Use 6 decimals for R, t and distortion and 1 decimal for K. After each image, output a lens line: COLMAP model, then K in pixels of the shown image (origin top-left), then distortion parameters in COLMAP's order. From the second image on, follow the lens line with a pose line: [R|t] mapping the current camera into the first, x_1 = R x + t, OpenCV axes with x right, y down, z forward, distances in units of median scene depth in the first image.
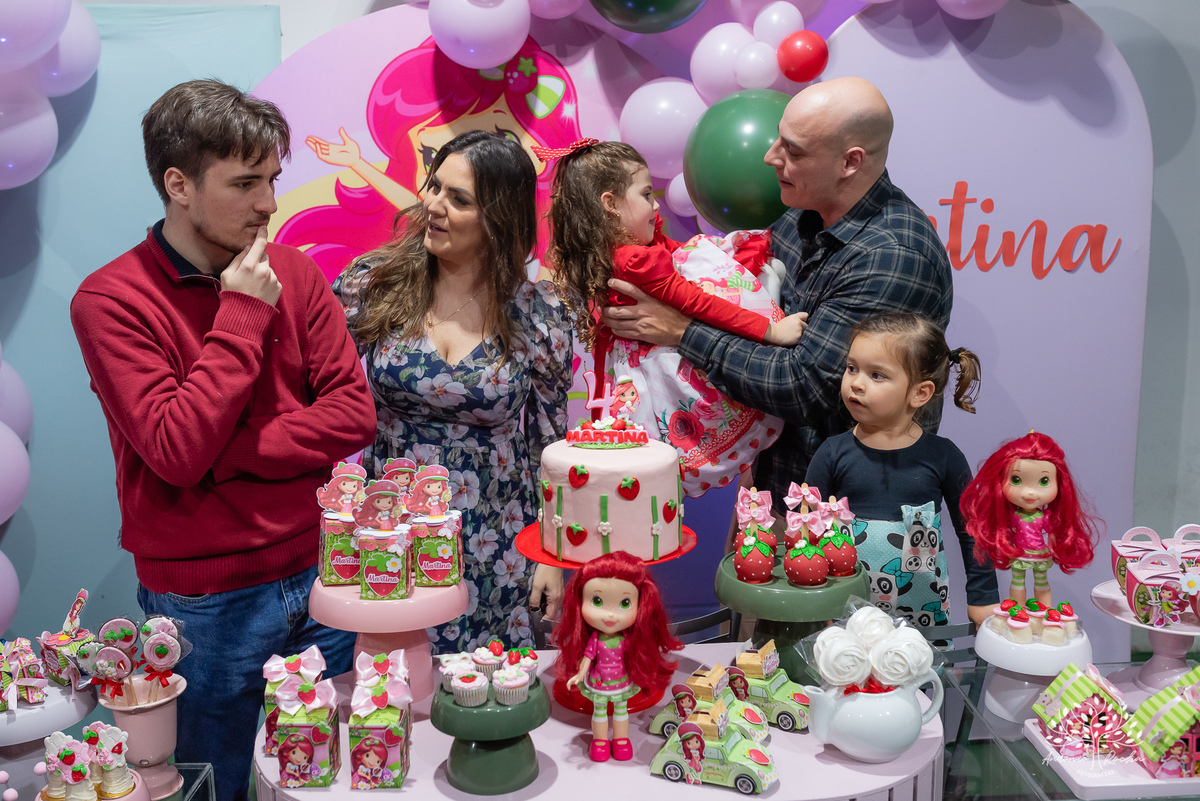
lens RADIAL K [[1218.2, 0, 652.5], [0, 1218.2, 395.6], [0, 0, 1]] dist [-0.017418, 0.000000]
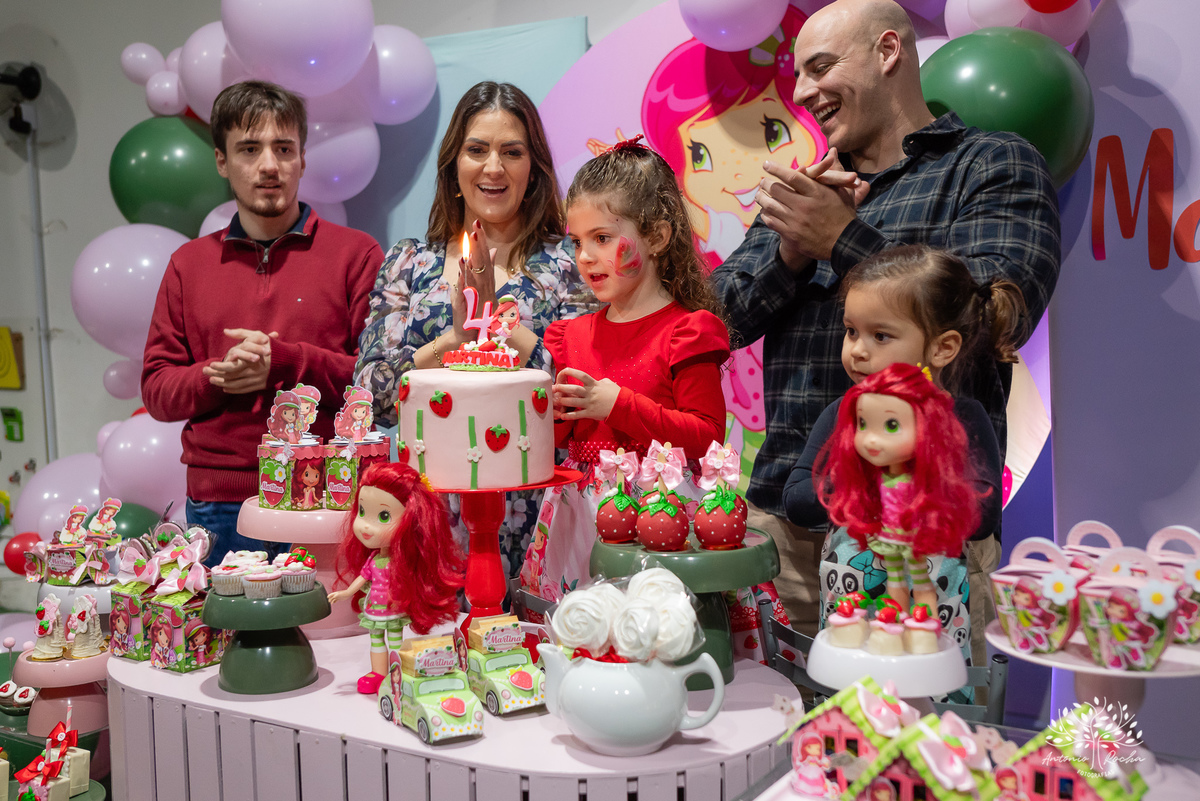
lens RADIAL K [[1310.1, 0, 636.1], [0, 1310.1, 442.6], [0, 0, 1]] dist [0.018714, 0.000000]
pose [[0.810937, 0.058282, -0.582224, 0.634082], [-0.103246, 0.993667, -0.044336, 0.126860], [0.575953, 0.096066, 0.811819, 0.279804]]
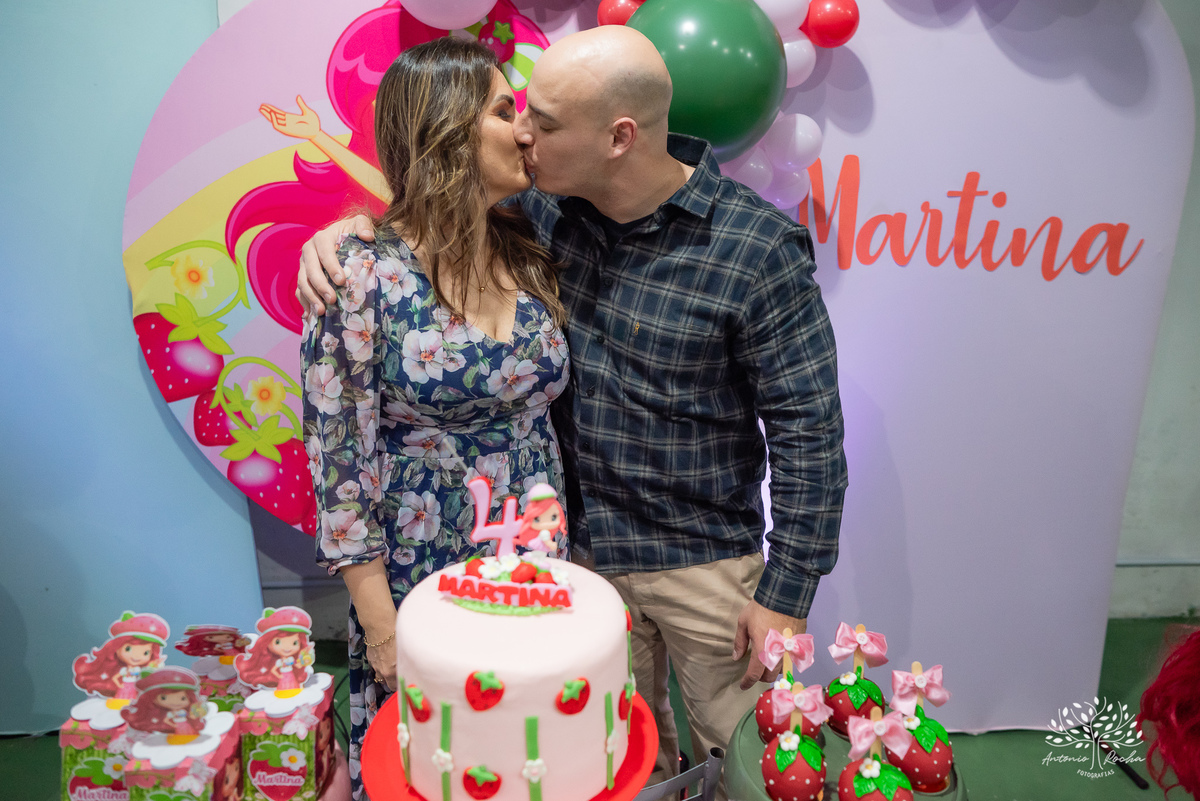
lens RADIAL K [[845.9, 0, 637.8], [0, 845.9, 384.8], [0, 0, 1]] dist [-0.001384, 0.005459]
pose [[0.999072, 0.032797, -0.027902, 0.040574], [-0.030034, 0.995097, 0.094233, -0.115071], [0.030856, -0.093307, 0.995159, 0.572043]]
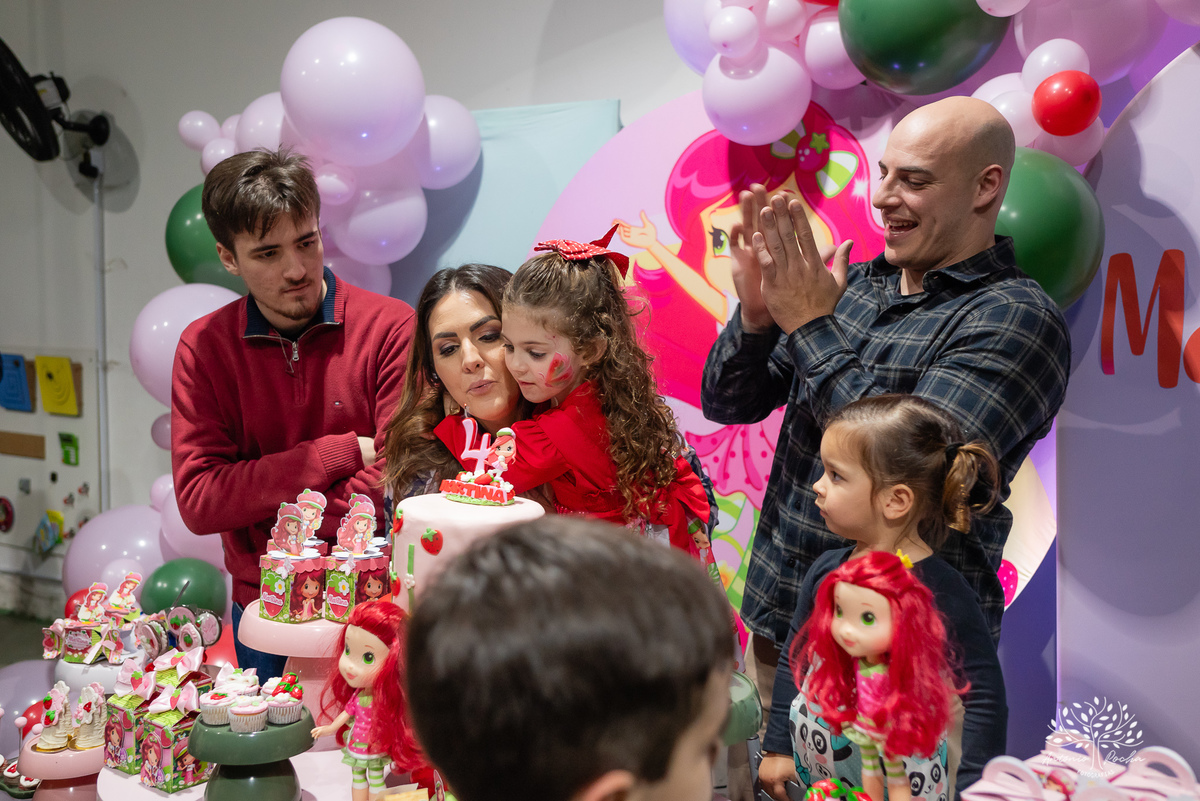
lens RADIAL K [[1249.0, 0, 628.3], [0, 1249.0, 396.7], [0, 0, 1]] dist [0.030988, 0.000000]
pose [[0.783734, 0.067312, -0.617438, 0.637208], [-0.140217, 0.987621, -0.070312, 0.013564], [0.605062, 0.141681, 0.783471, 0.319016]]
